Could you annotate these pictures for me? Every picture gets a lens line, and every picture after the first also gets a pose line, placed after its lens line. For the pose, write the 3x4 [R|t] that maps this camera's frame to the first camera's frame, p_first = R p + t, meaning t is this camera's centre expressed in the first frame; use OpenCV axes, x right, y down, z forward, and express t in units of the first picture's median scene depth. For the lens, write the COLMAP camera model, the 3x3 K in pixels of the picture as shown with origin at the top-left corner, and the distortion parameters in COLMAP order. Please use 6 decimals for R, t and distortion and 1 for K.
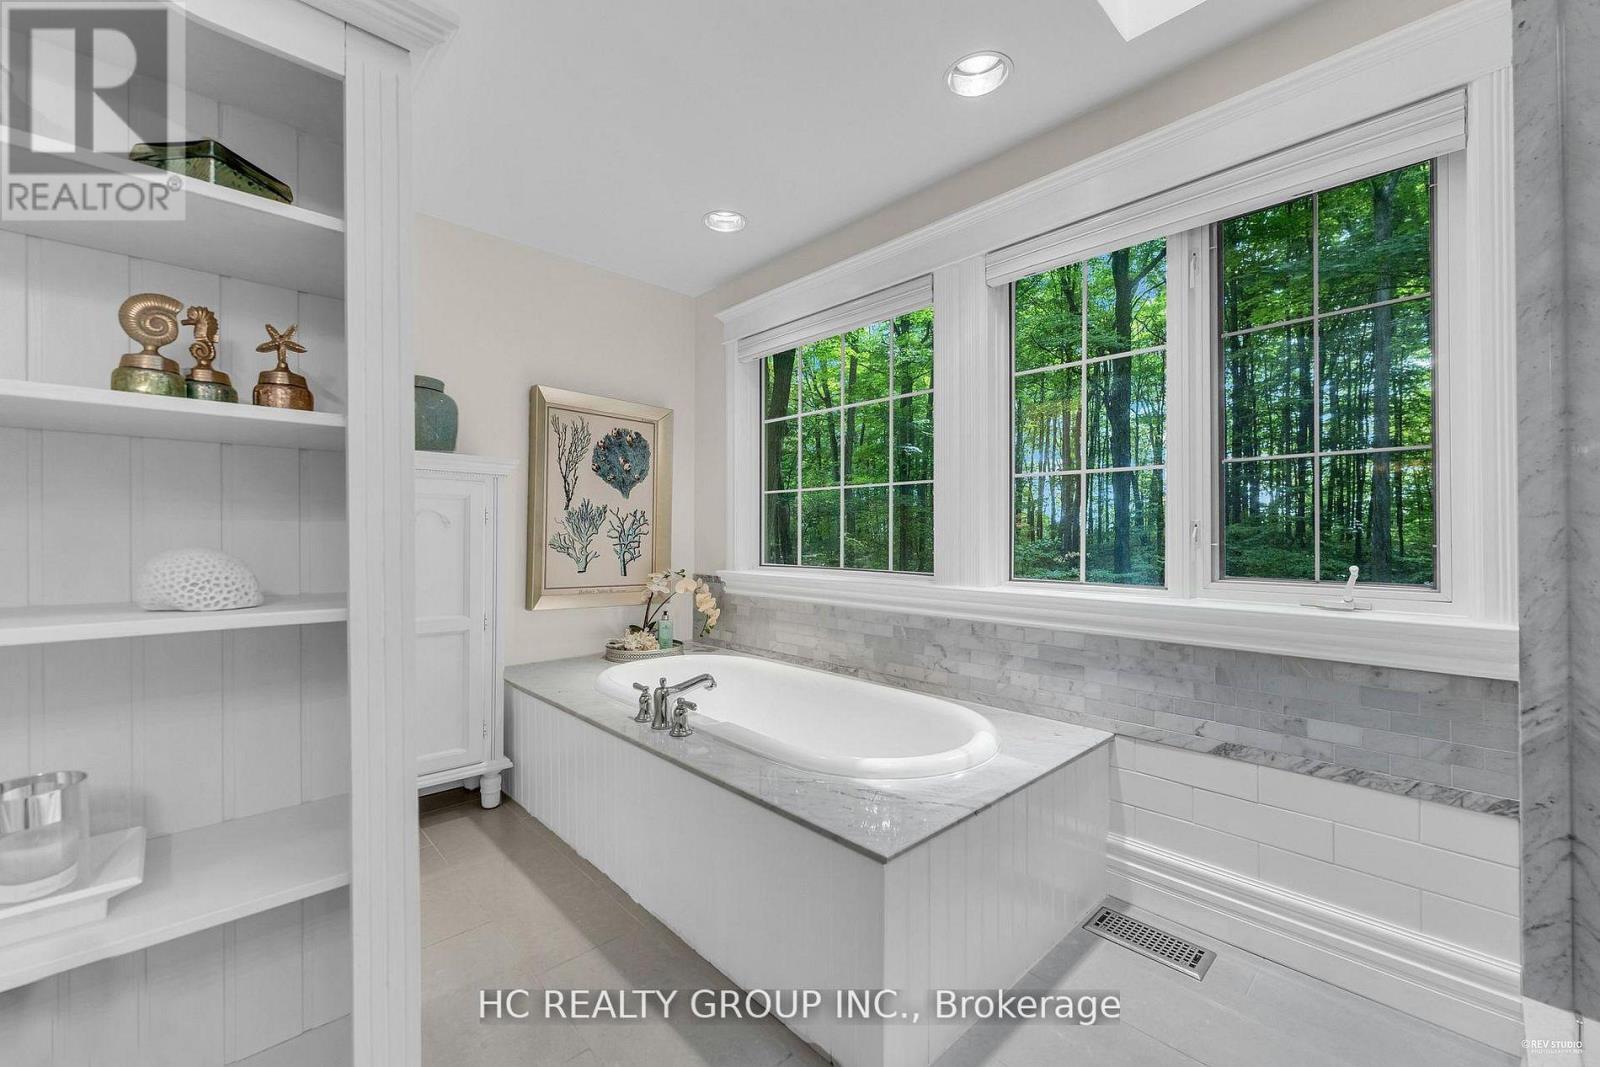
lens RADIAL K [[638.0, 0, 798.1], [0, 638.0, 537.5], [0, 0, 1]] dist [0.000267, -0.000497]
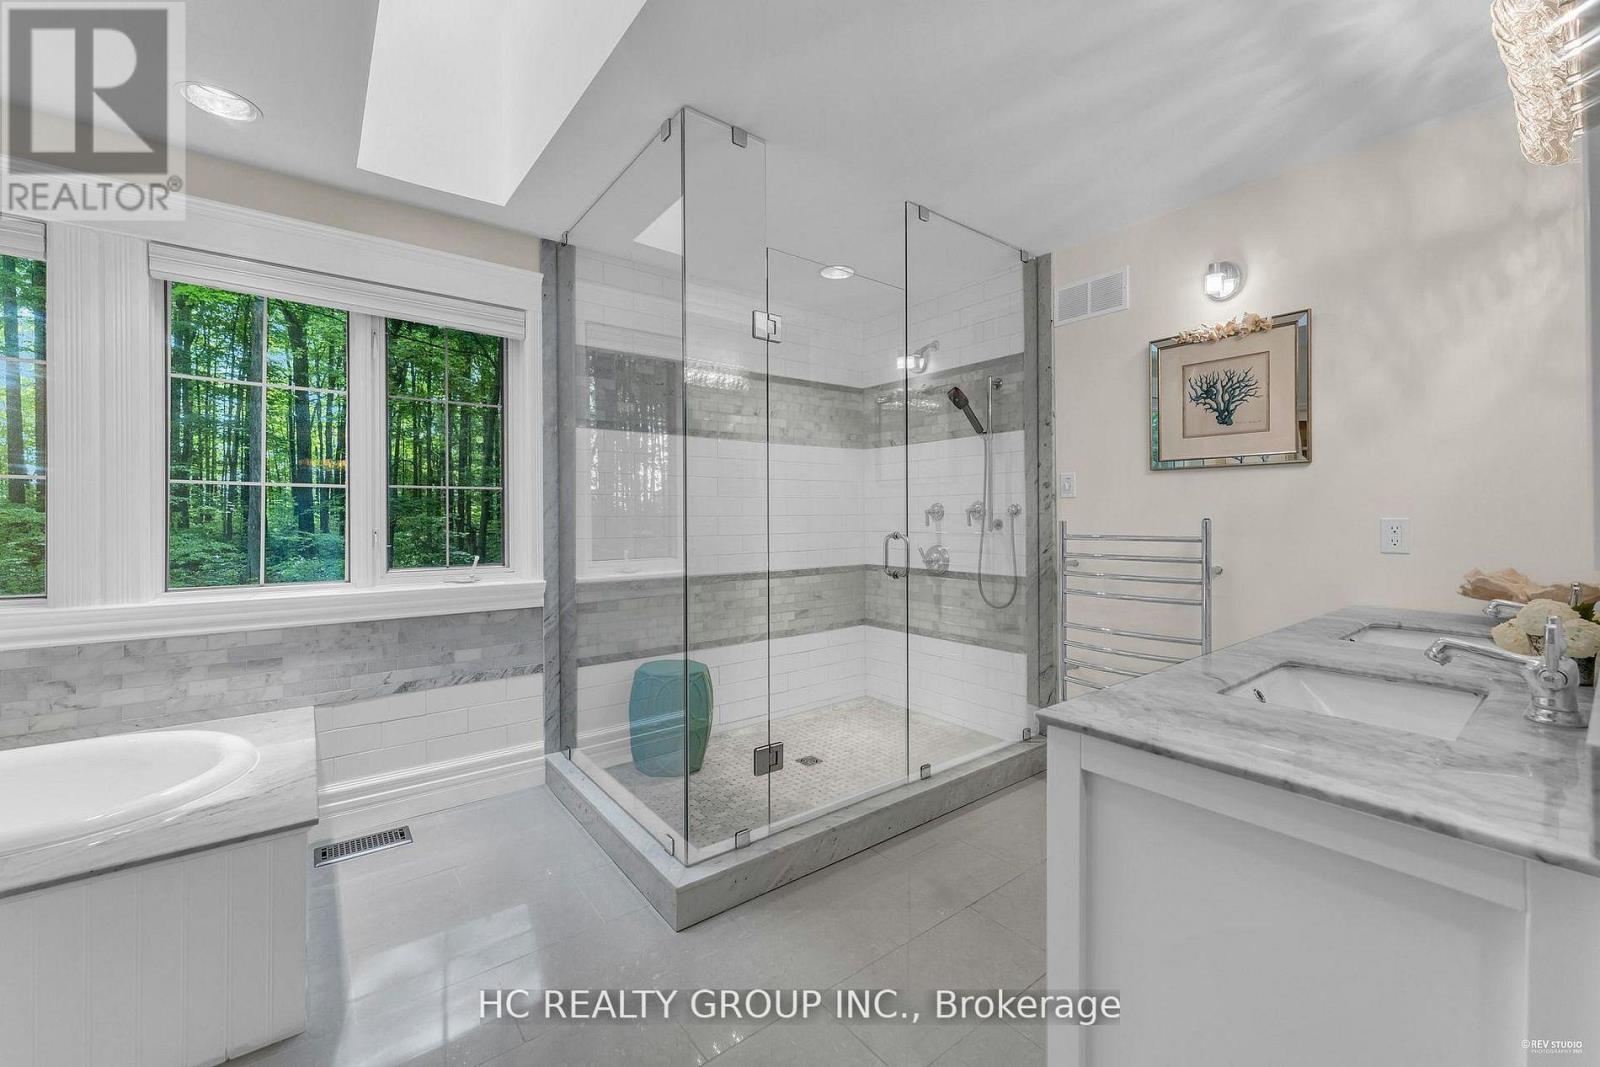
lens RADIAL K [[638.0, 0, 798.2], [0, 638.0, 520.0], [0, 0, 1]] dist [0.000267, -0.000497]
pose [[0.101822, -0.011071, 0.994741, -0.669983], [0.003154, 0.999937, 0.010806, -0.060643], [-0.994798, 0.002037, 0.101850, -0.040392]]
